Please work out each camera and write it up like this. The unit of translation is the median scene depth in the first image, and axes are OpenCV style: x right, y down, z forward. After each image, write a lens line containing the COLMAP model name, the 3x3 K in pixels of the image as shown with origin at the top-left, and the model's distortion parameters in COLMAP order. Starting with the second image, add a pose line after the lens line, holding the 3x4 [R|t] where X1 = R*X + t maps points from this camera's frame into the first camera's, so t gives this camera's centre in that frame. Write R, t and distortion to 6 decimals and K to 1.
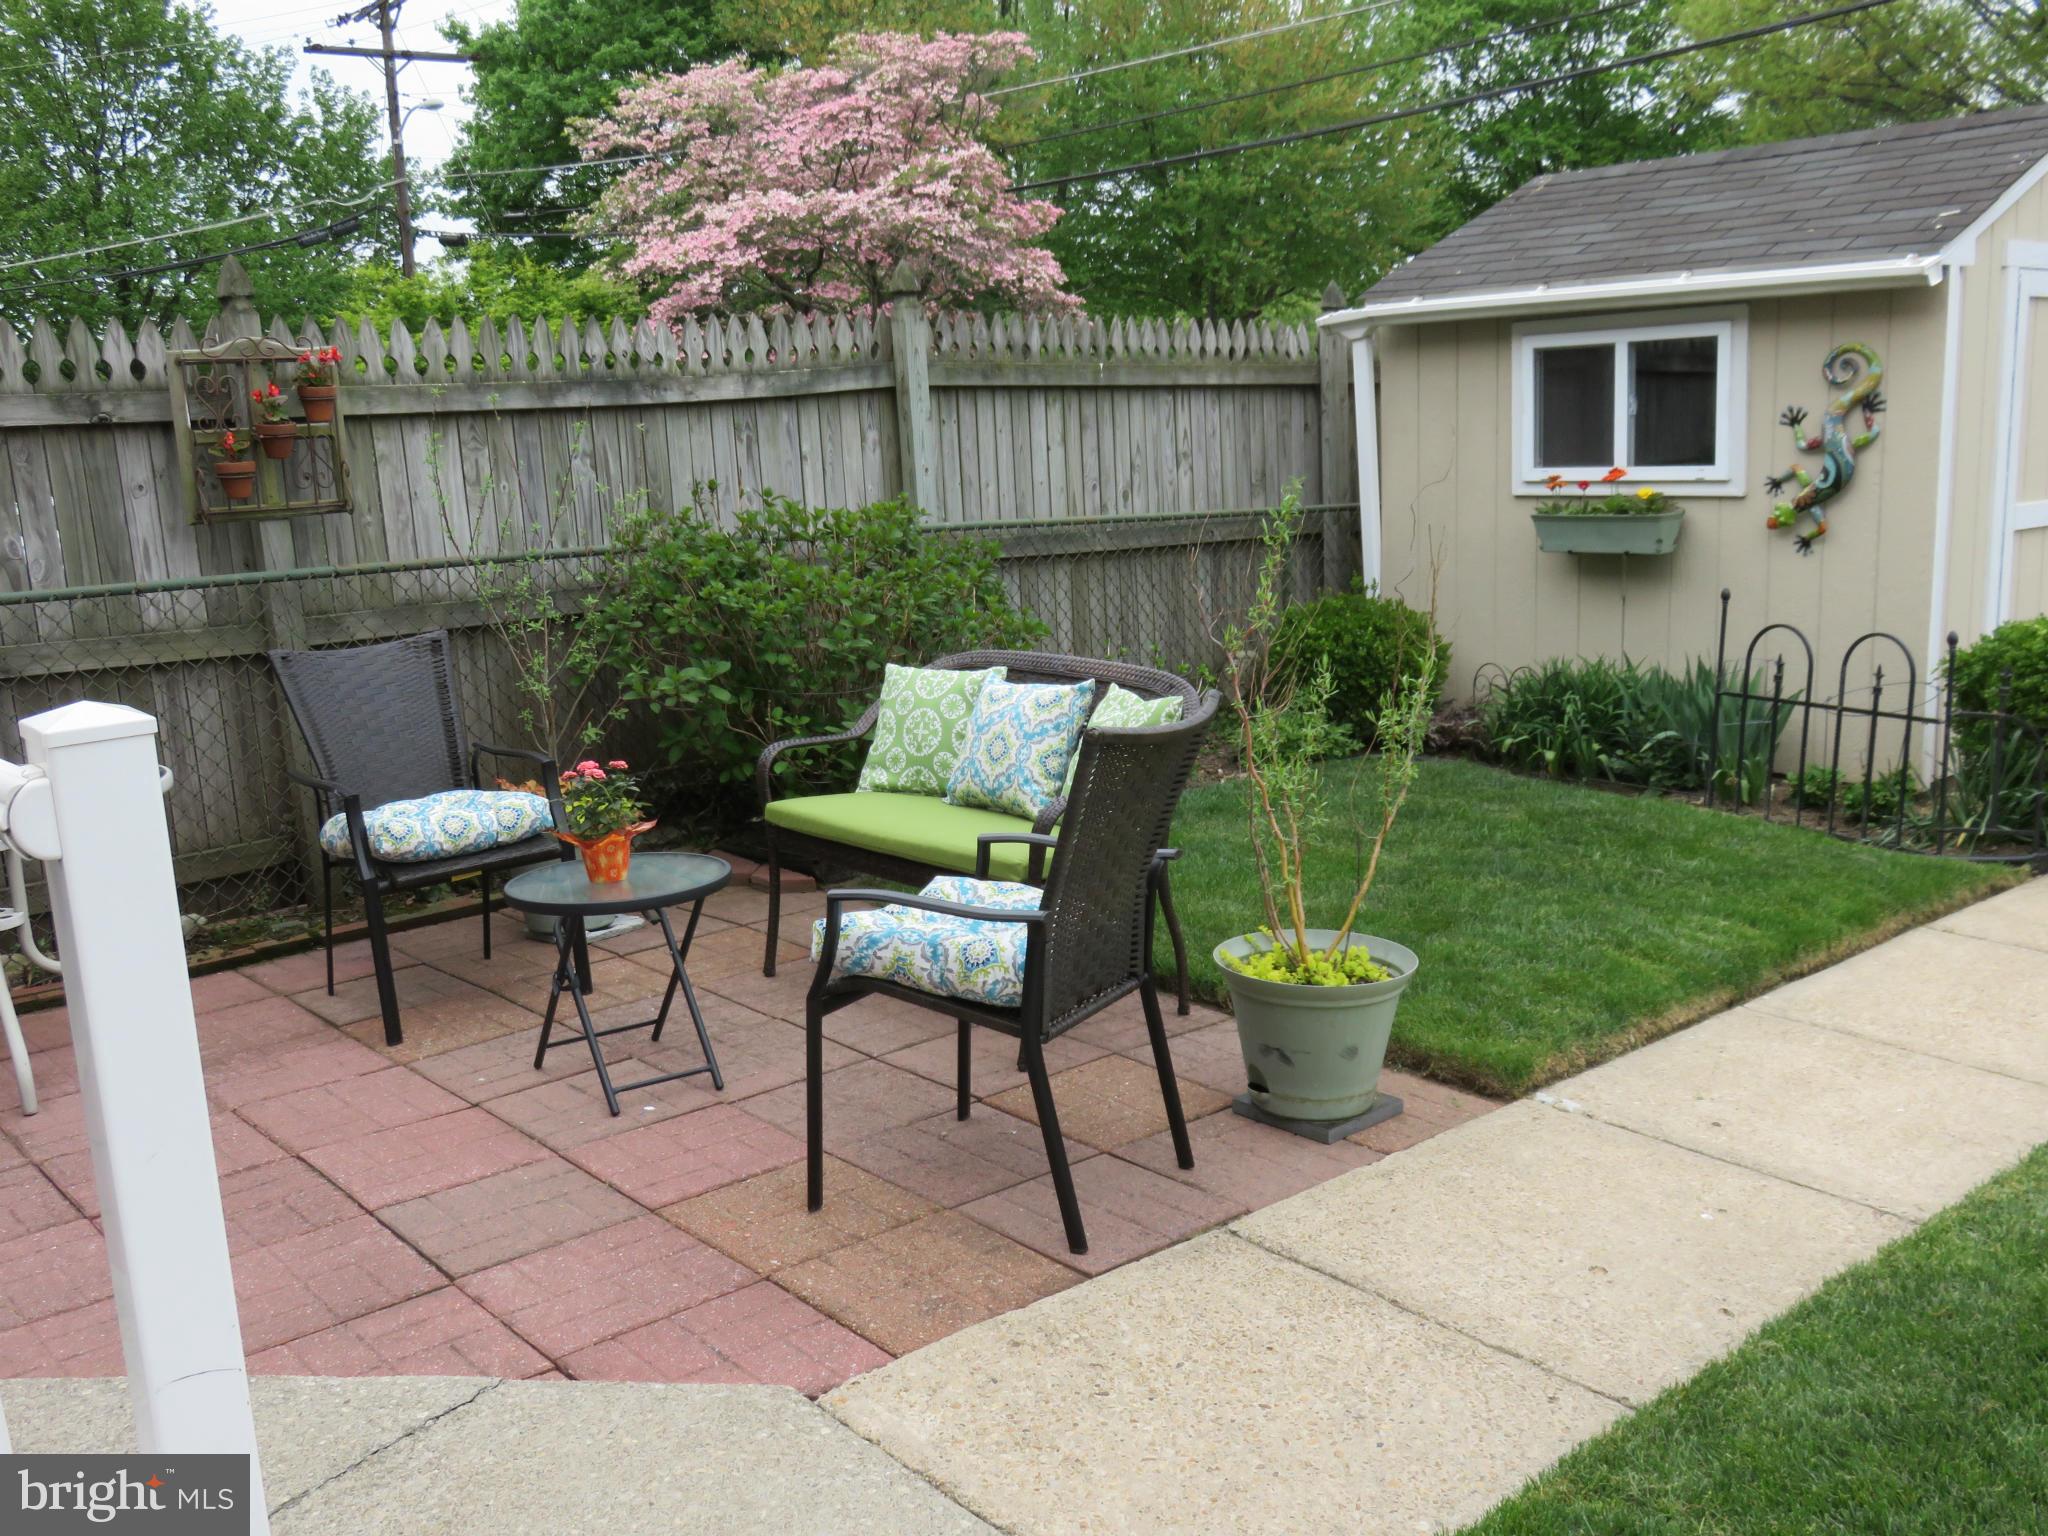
lens RADIAL K [[1831.0, 0, 1021.2], [0, 1831.0, 776.4], [0, 0, 1]] dist [-0.038622, 0.010060]
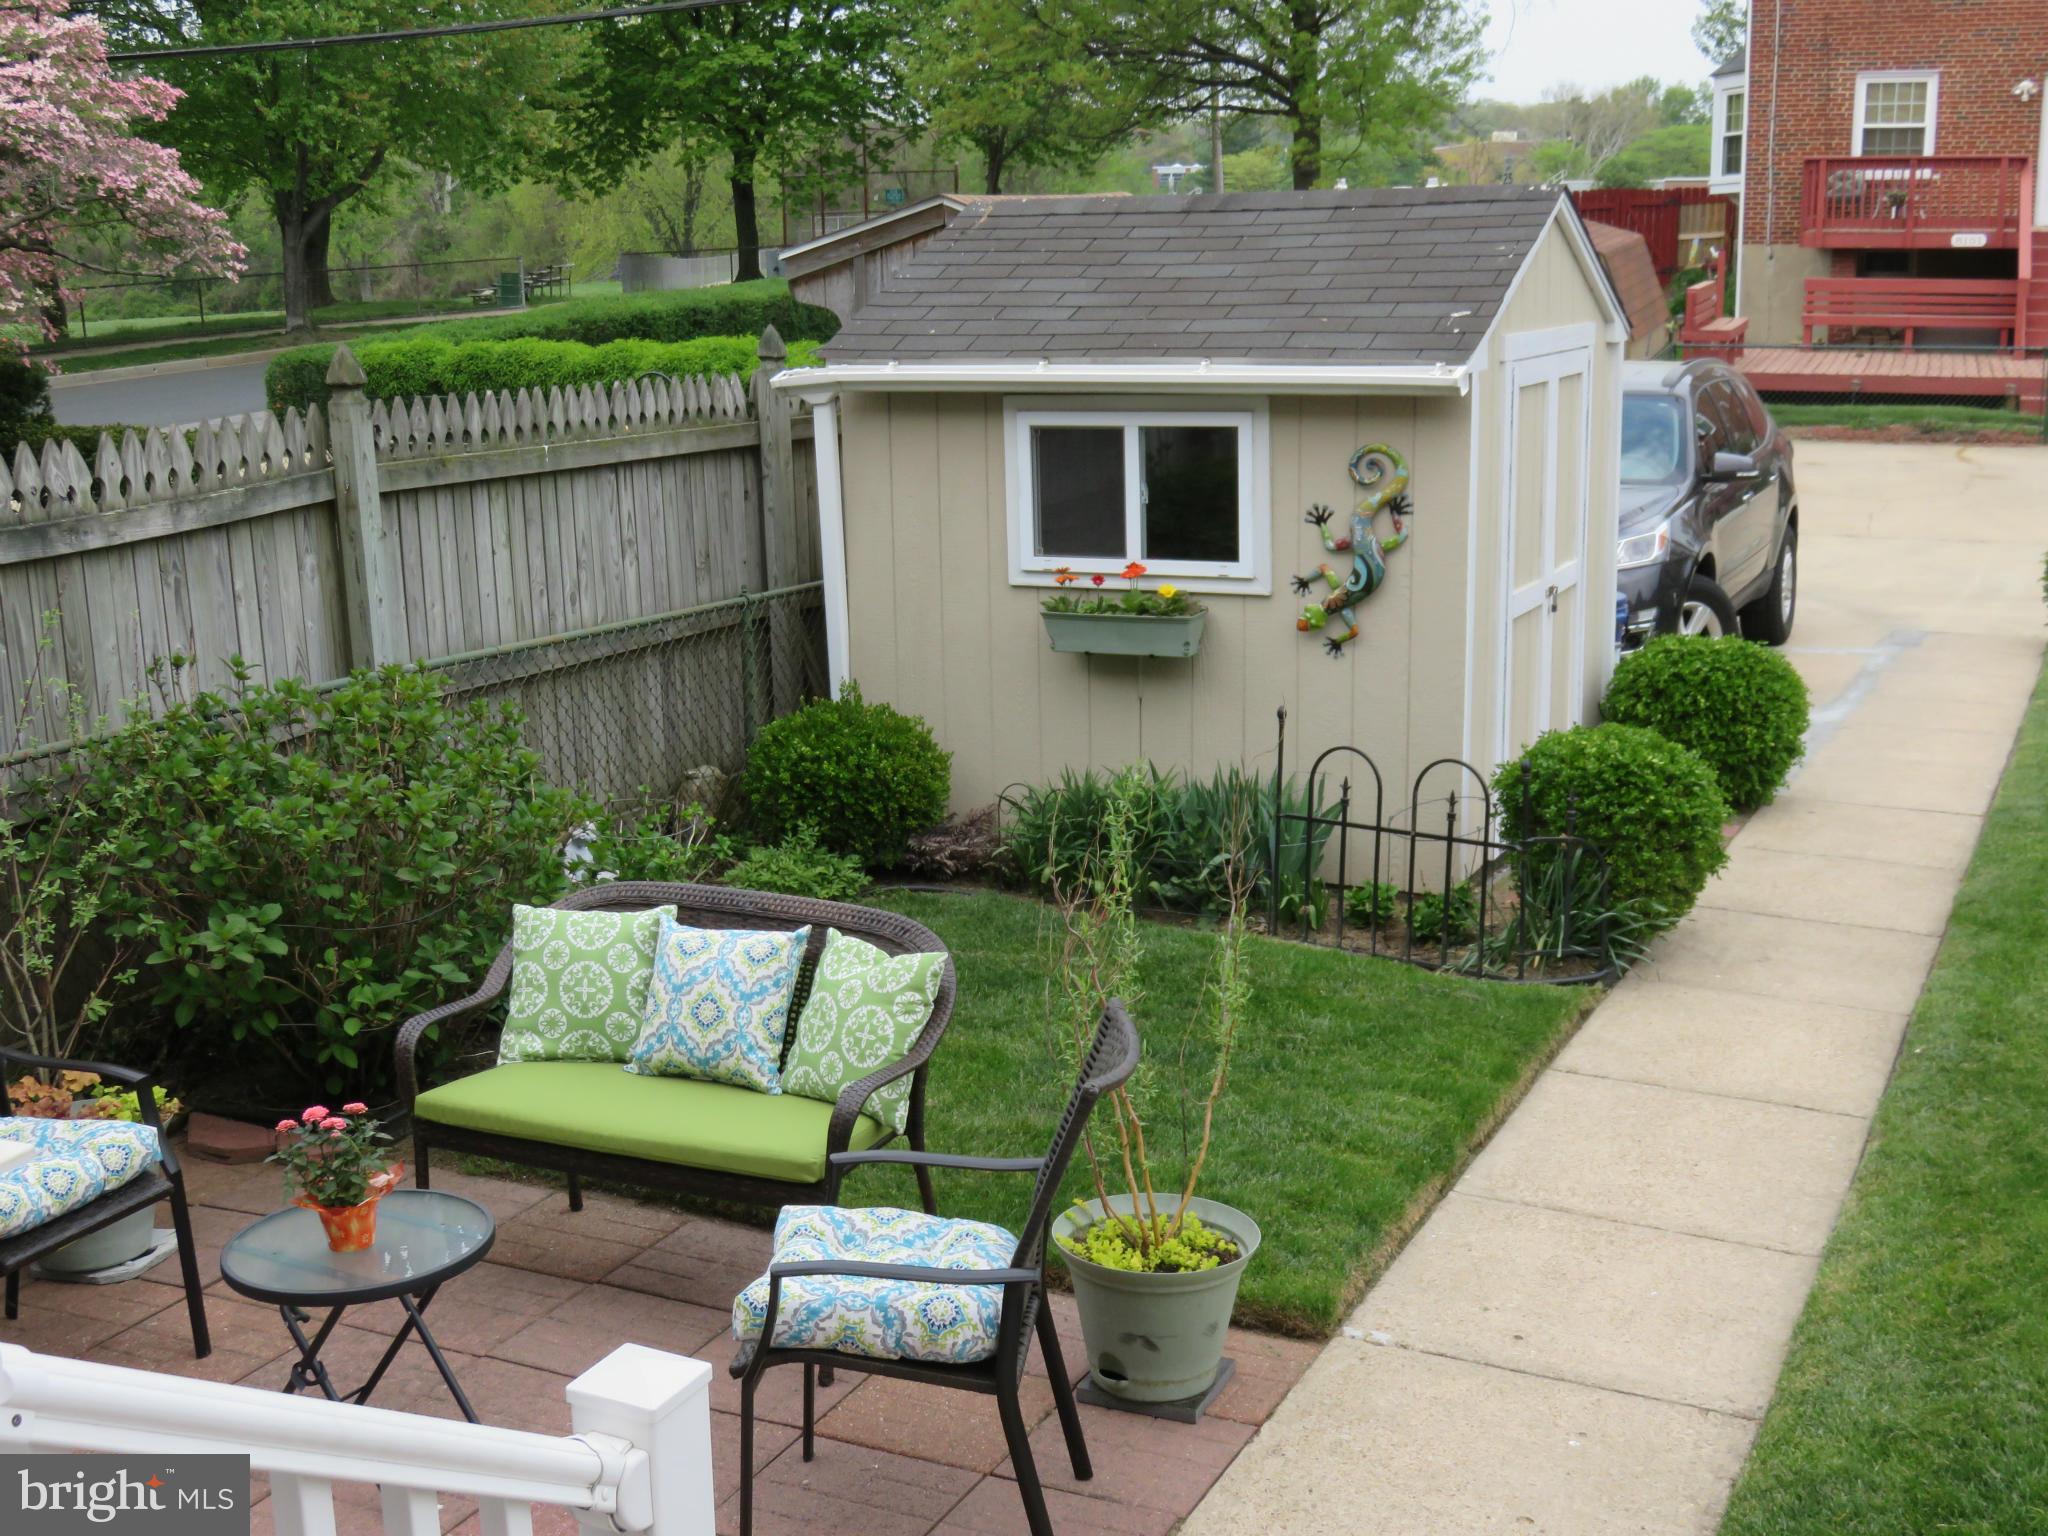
lens RADIAL K [[2339.8, 0, 1029.4], [0, 2339.8, 764.7], [0, 0, 1]] dist [-0.058686, 0.000000]
pose [[0.913430, -0.065552, 0.401683, -0.224009], [0.063212, 0.997817, 0.019093, -0.103617], [-0.402058, 0.007951, 0.915580, -0.065055]]
